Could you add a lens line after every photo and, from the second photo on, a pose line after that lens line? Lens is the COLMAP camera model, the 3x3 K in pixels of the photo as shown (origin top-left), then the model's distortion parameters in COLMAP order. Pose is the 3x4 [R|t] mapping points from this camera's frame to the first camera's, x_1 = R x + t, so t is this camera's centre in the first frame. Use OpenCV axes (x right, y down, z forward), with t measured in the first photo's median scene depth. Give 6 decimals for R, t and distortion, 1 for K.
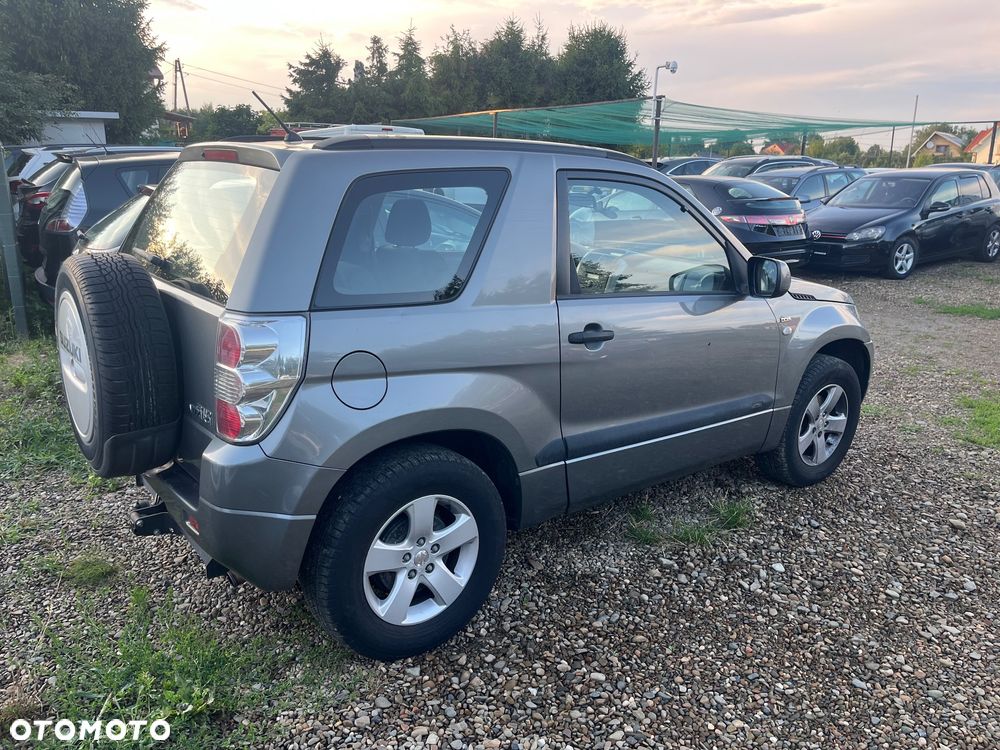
lens RADIAL K [[760.4, 0, 515.5], [0, 760.4, 367.7], [0, 0, 1]] dist [0.082666, -0.114409]
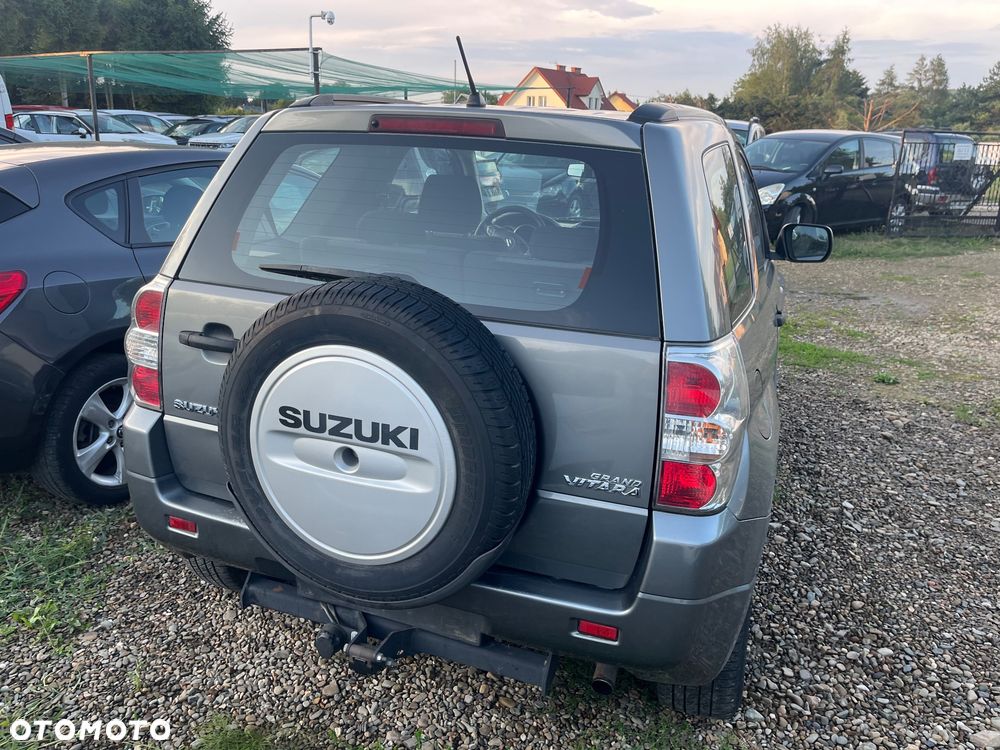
lens RADIAL K [[760.4, 0, 496.9], [0, 760.4, 368.6], [0, 0, 1]] dist [0.082666, -0.114409]
pose [[0.853138, -0.148349, 0.500148, -0.118387], [0.120974, 0.988840, 0.086947, -0.017801], [-0.507465, -0.013673, 0.861564, 0.058532]]
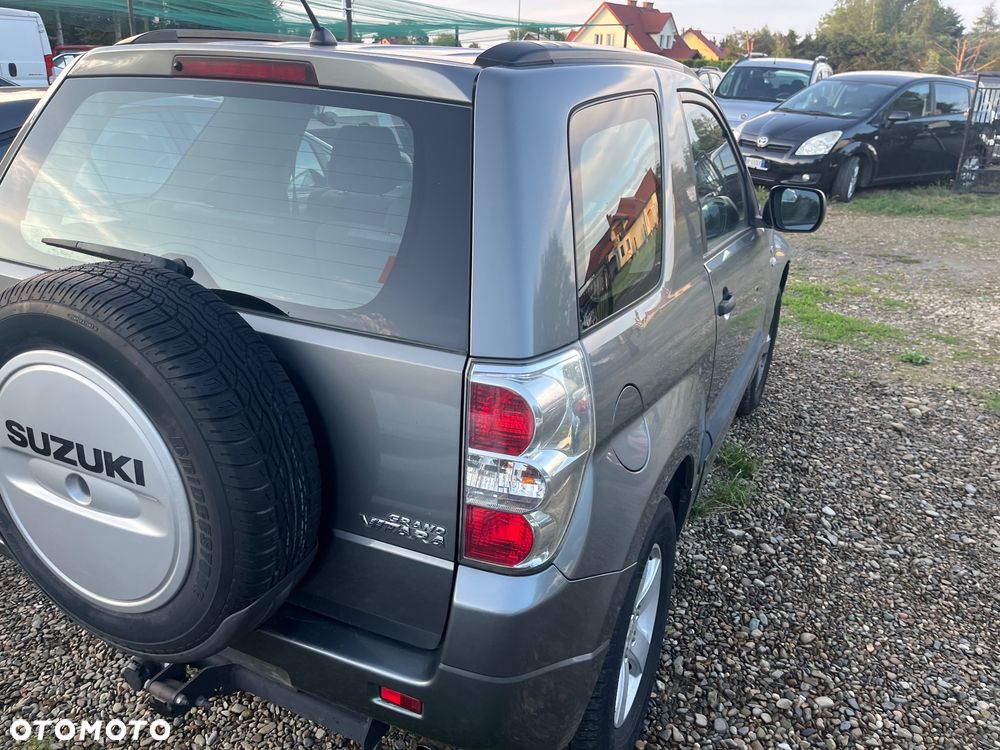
lens RADIAL K [[760.4, 0, 496.9], [0, 760.4, 369.7], [0, 0, 1]] dist [0.082666, -0.114409]
pose [[0.895349, -0.154107, 0.417852, -0.079939], [0.100649, 0.983968, 0.147231, -0.019825], [-0.433843, -0.089767, 0.896506, 0.062452]]
